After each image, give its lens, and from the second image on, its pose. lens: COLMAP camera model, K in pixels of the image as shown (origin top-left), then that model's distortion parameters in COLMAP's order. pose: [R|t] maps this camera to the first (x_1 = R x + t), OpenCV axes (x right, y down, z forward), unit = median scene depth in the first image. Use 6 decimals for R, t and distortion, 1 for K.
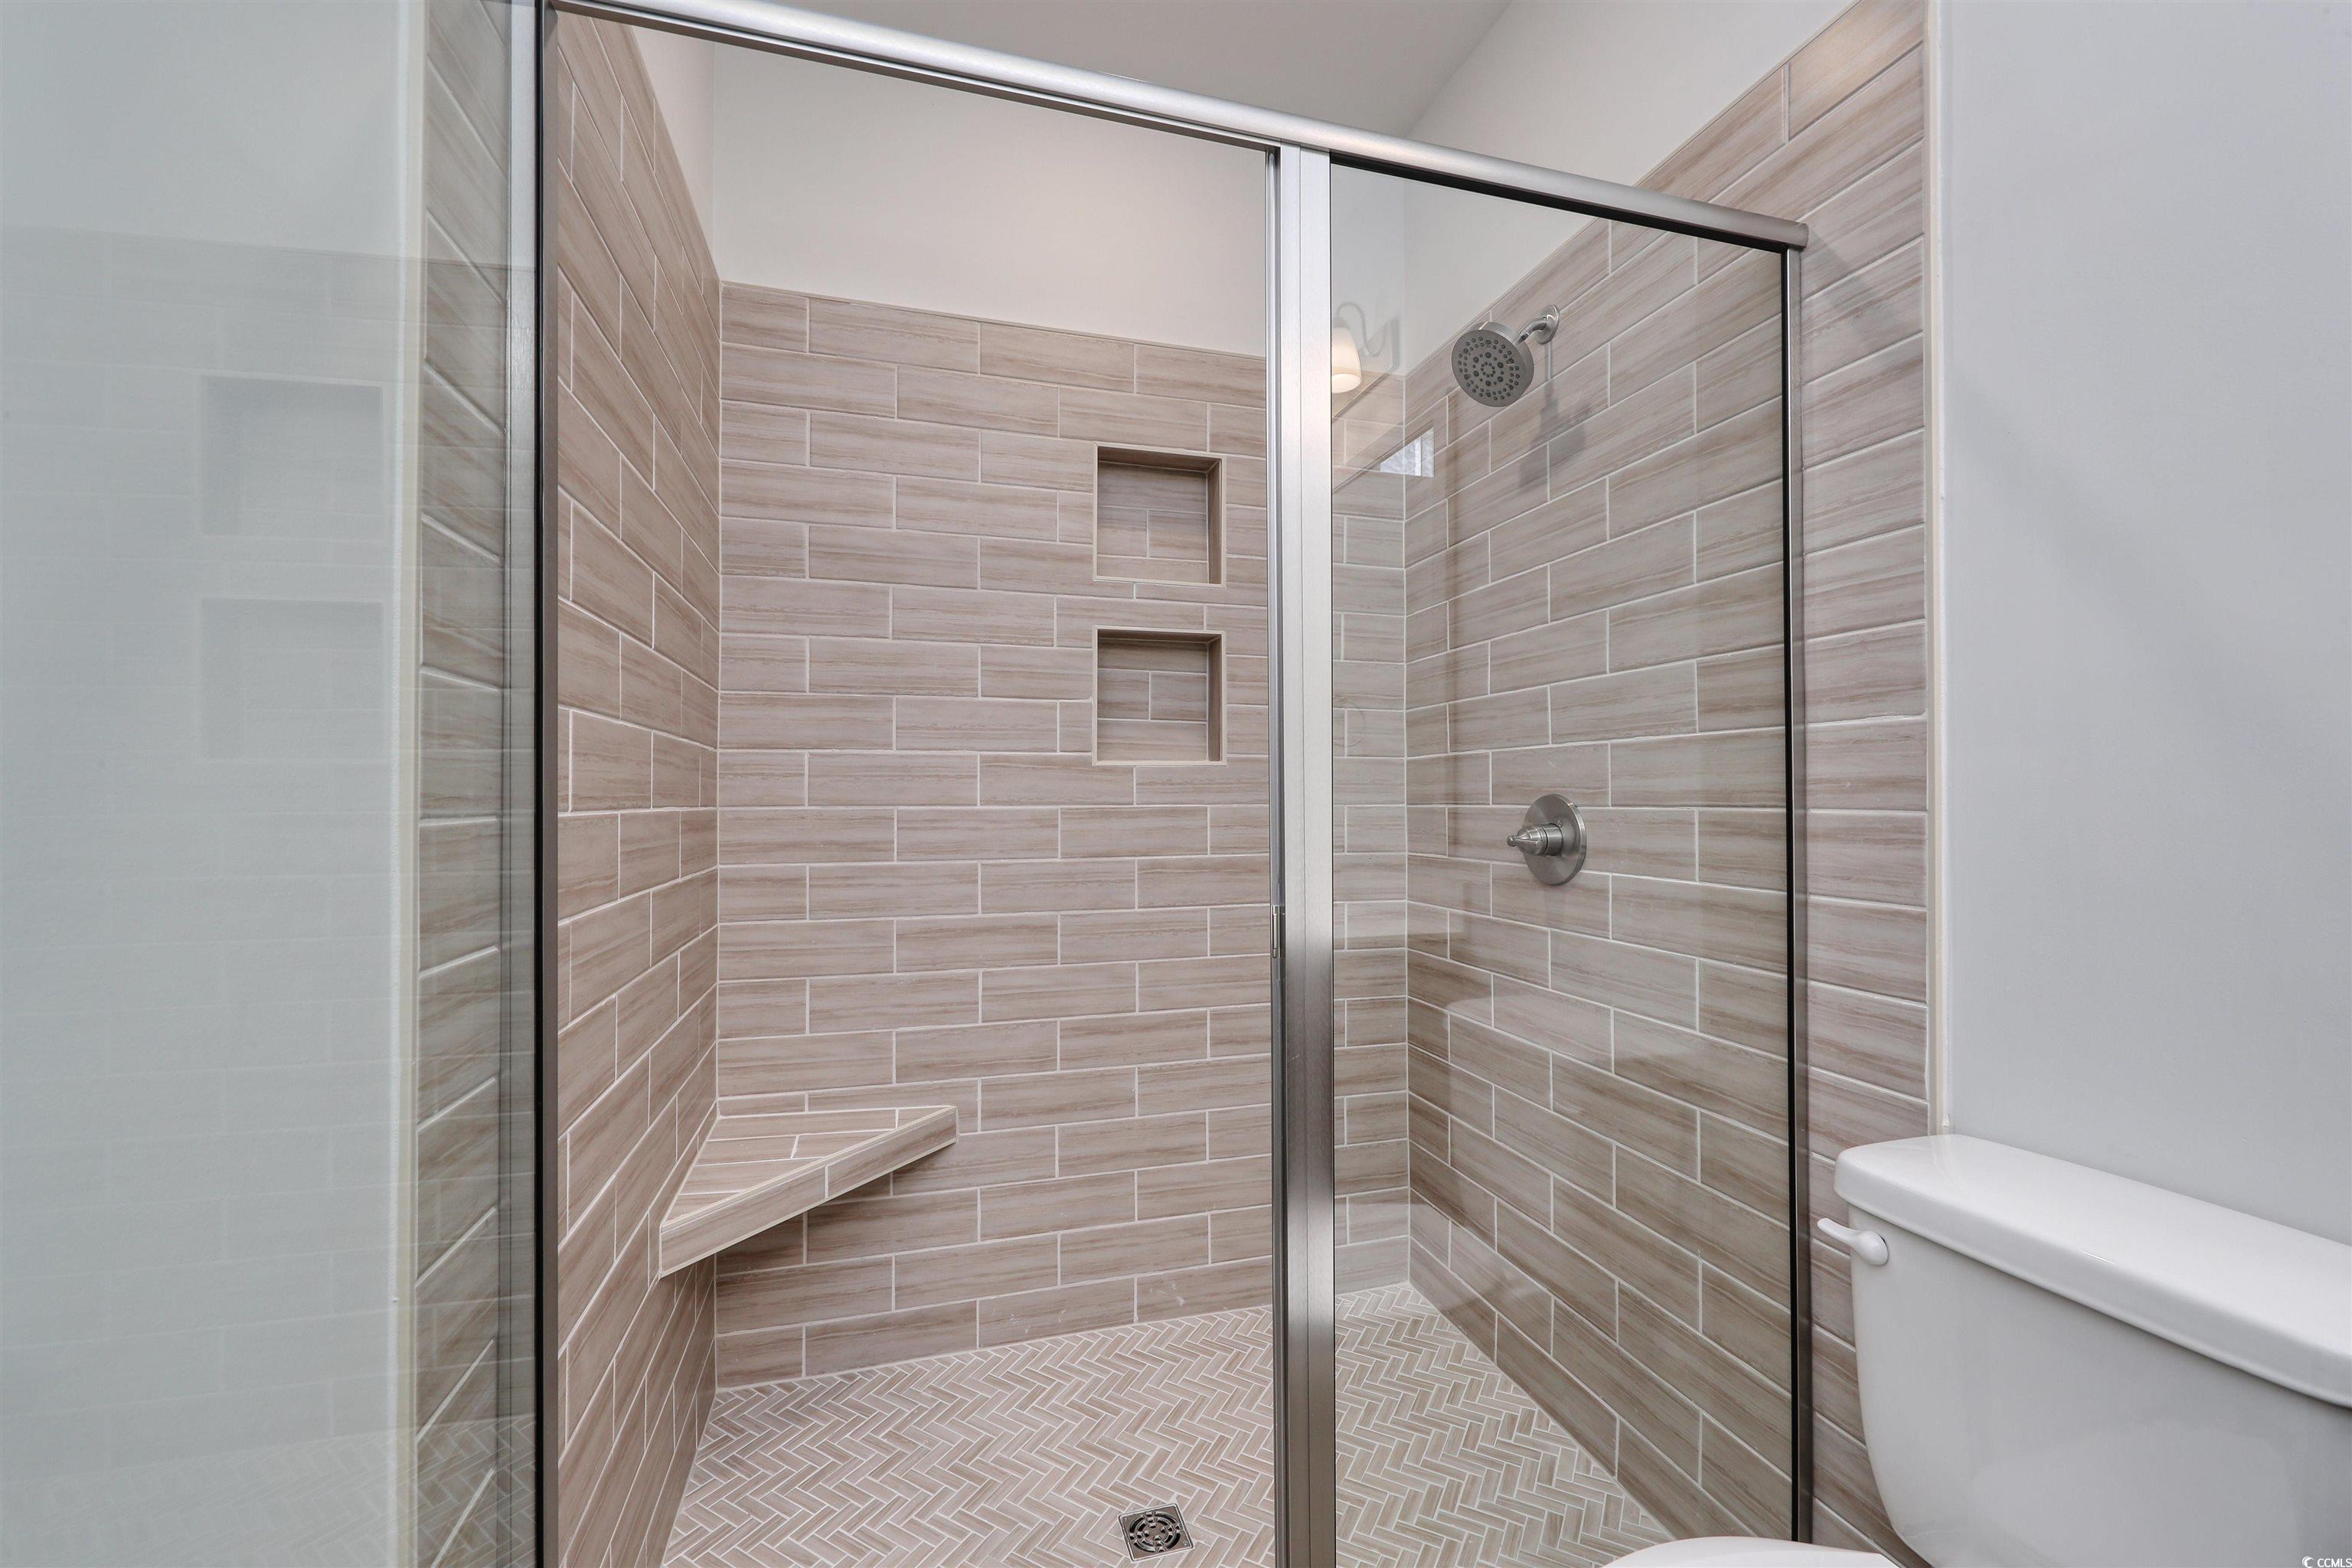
lens RADIAL K [[916.3, 0, 1200.4], [0, 916.3, 800.7], [0, 0, 1]] dist [0.006735, -0.000245]
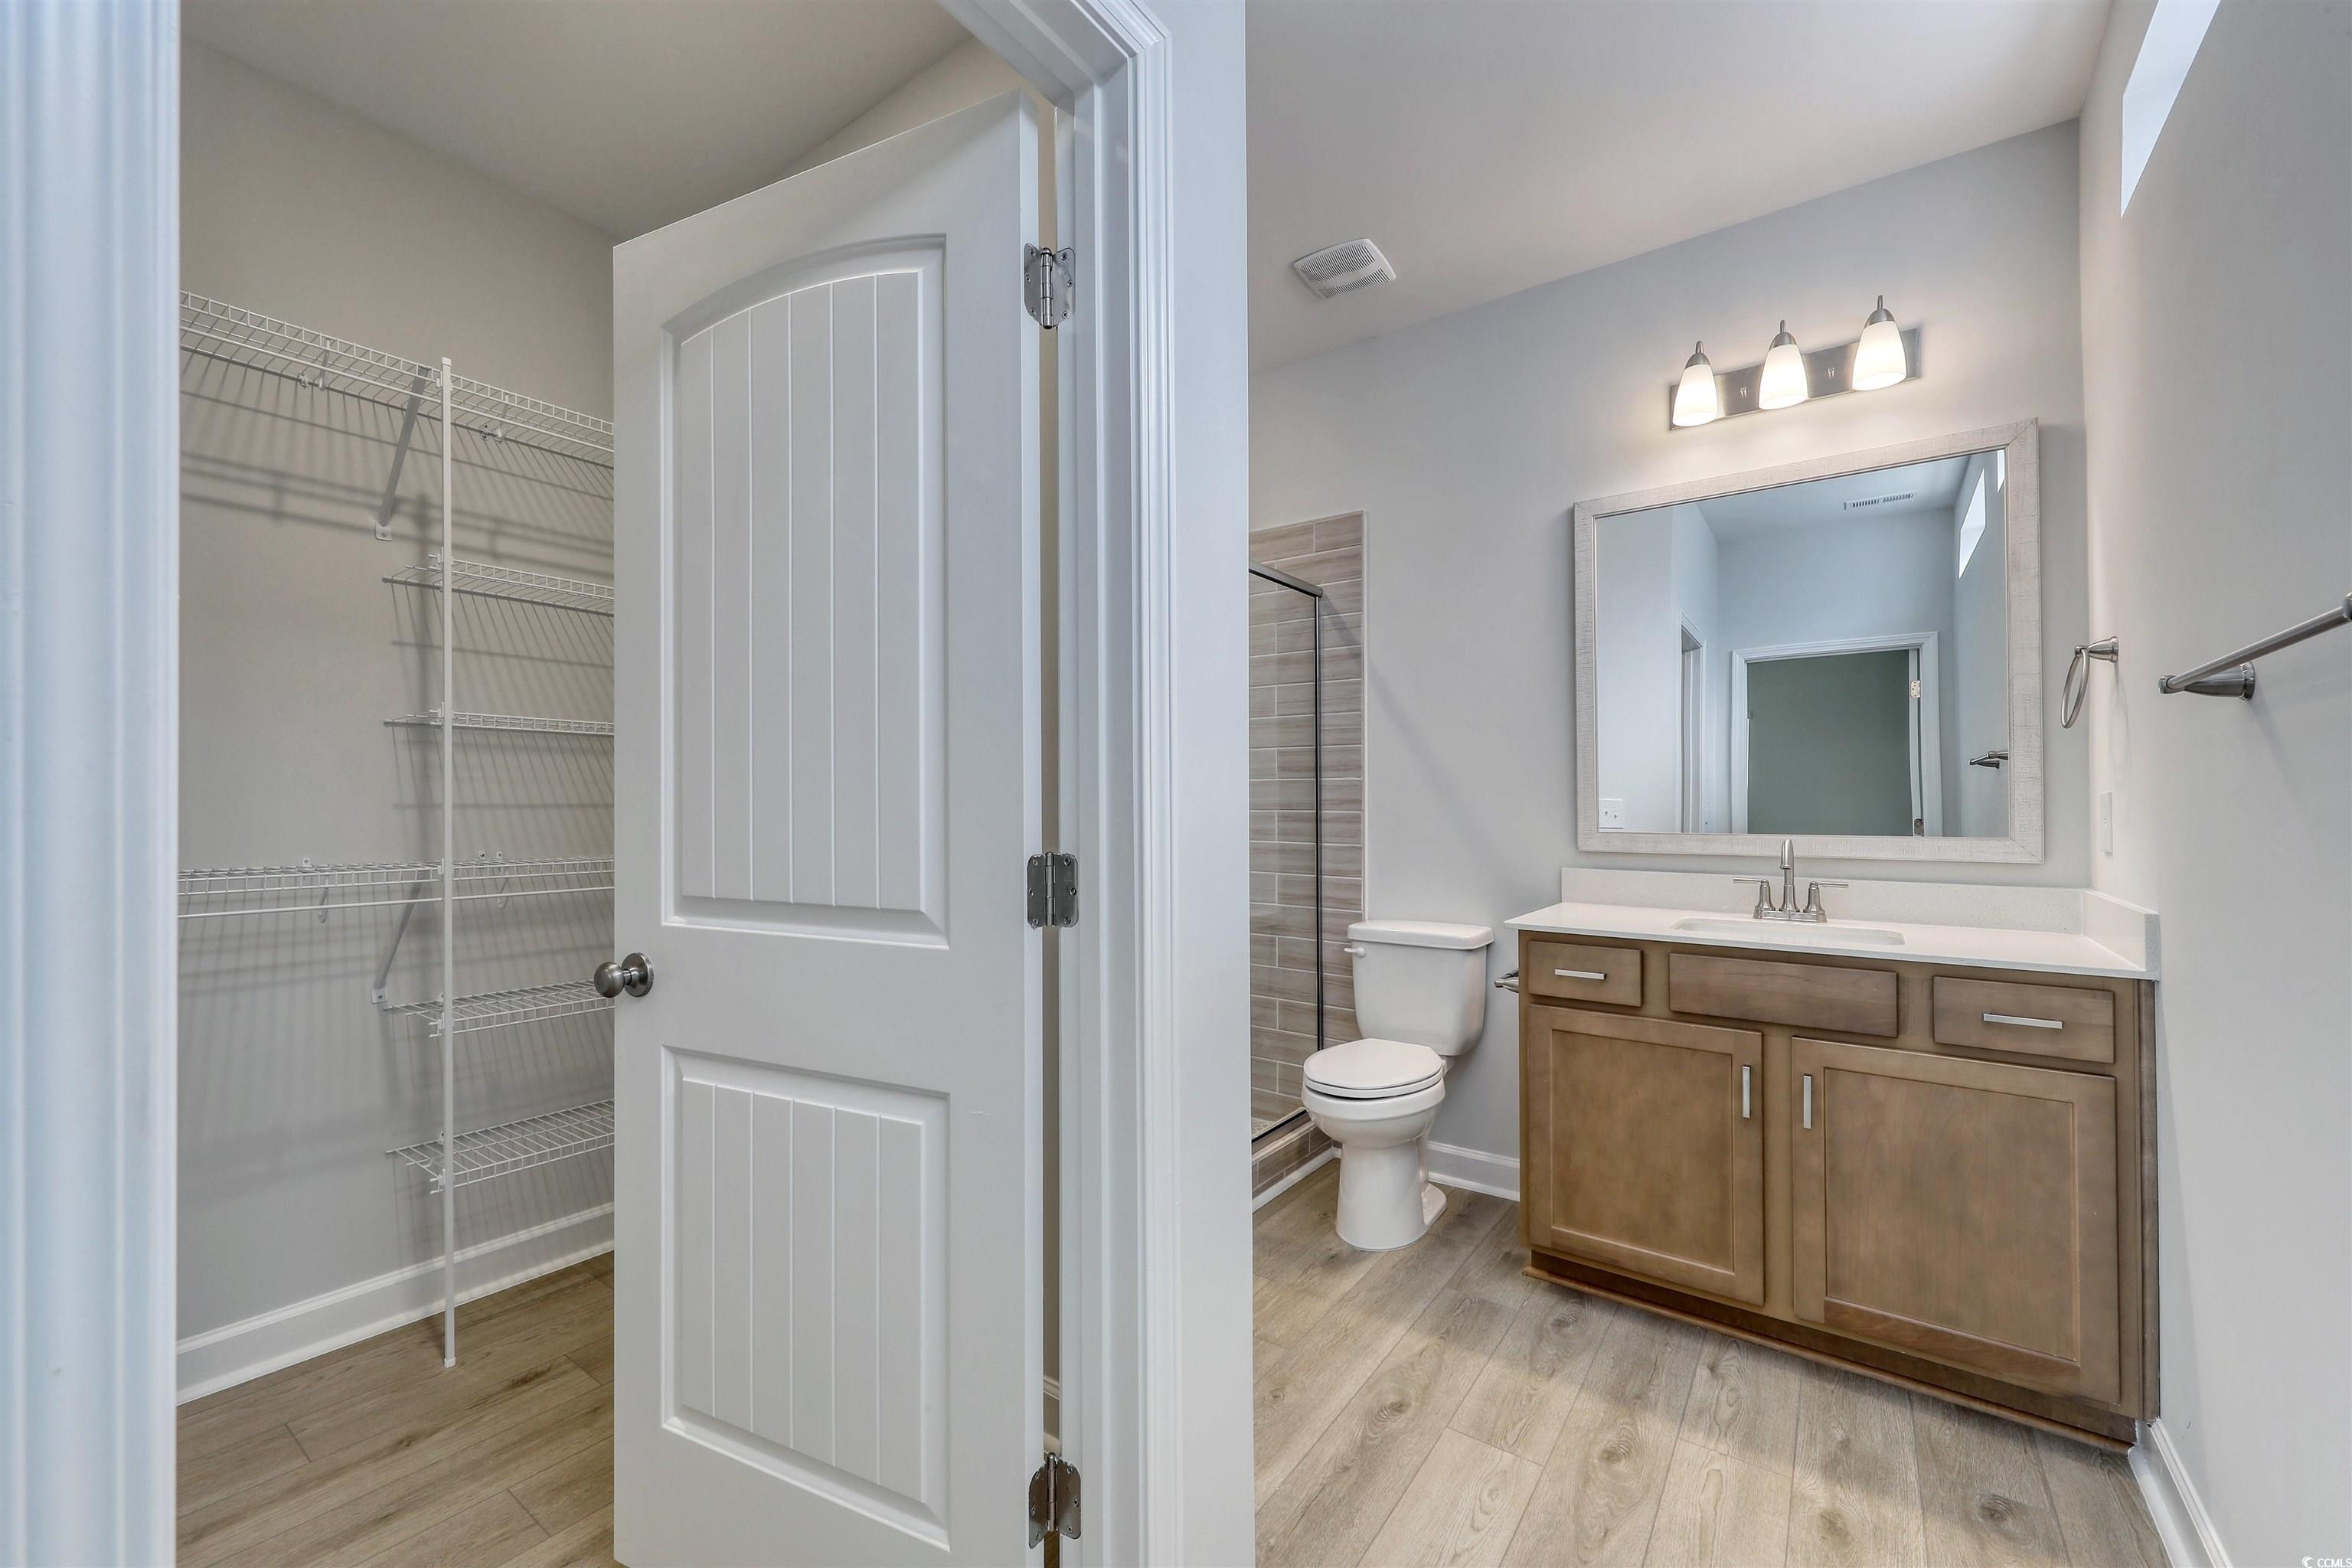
lens RADIAL K [[916.3, 0, 1171.5], [0, 916.3, 817.1], [0, 0, 1]] dist [0.006735, -0.000245]
pose [[0.799476, -0.005372, 0.600674, -0.924875], [-0.001557, 0.999938, 0.011015, -0.000150], [-0.600696, -0.009742, 0.799418, -0.614938]]
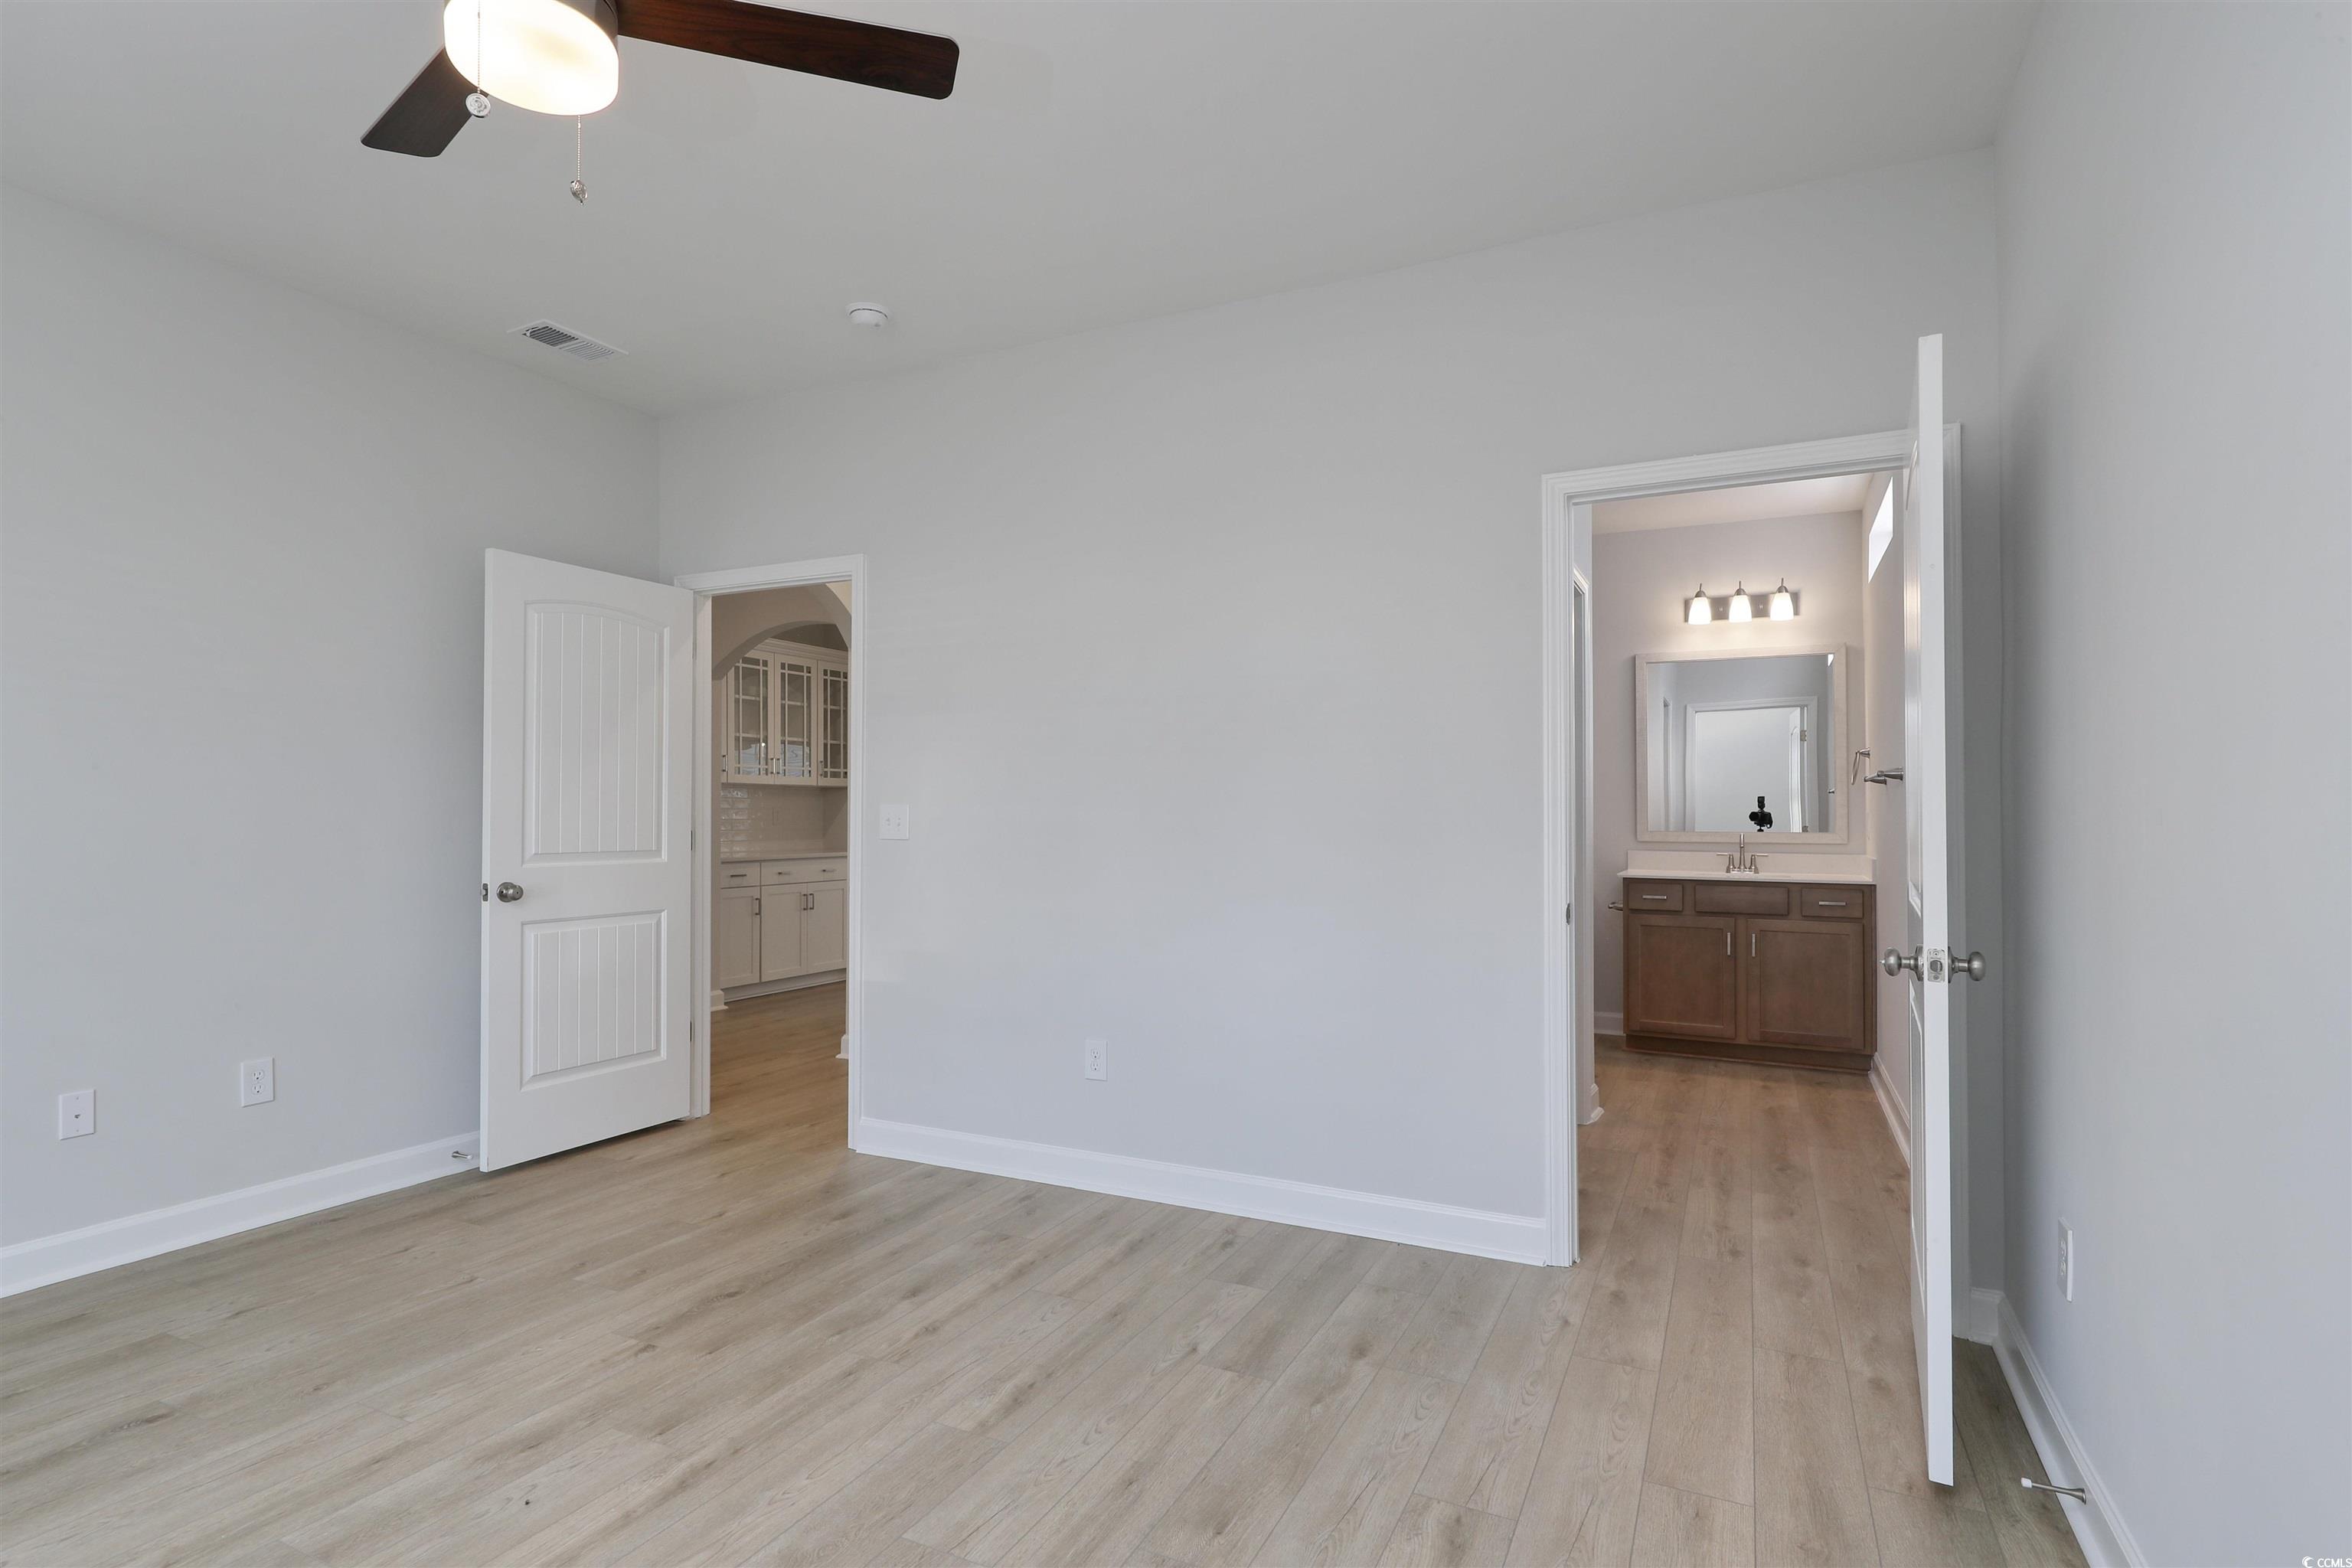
lens RADIAL K [[1218.7, 0, 1138.6], [0, 1218.7, 819.7], [0, 0, 1]] dist [0.010084, 0.004204]
pose [[0.692962, 0.000895, 0.720973, -3.415310], [-0.005382, 0.999978, 0.003932, -0.001122], [-0.720954, -0.006605, 0.692952, -1.351718]]
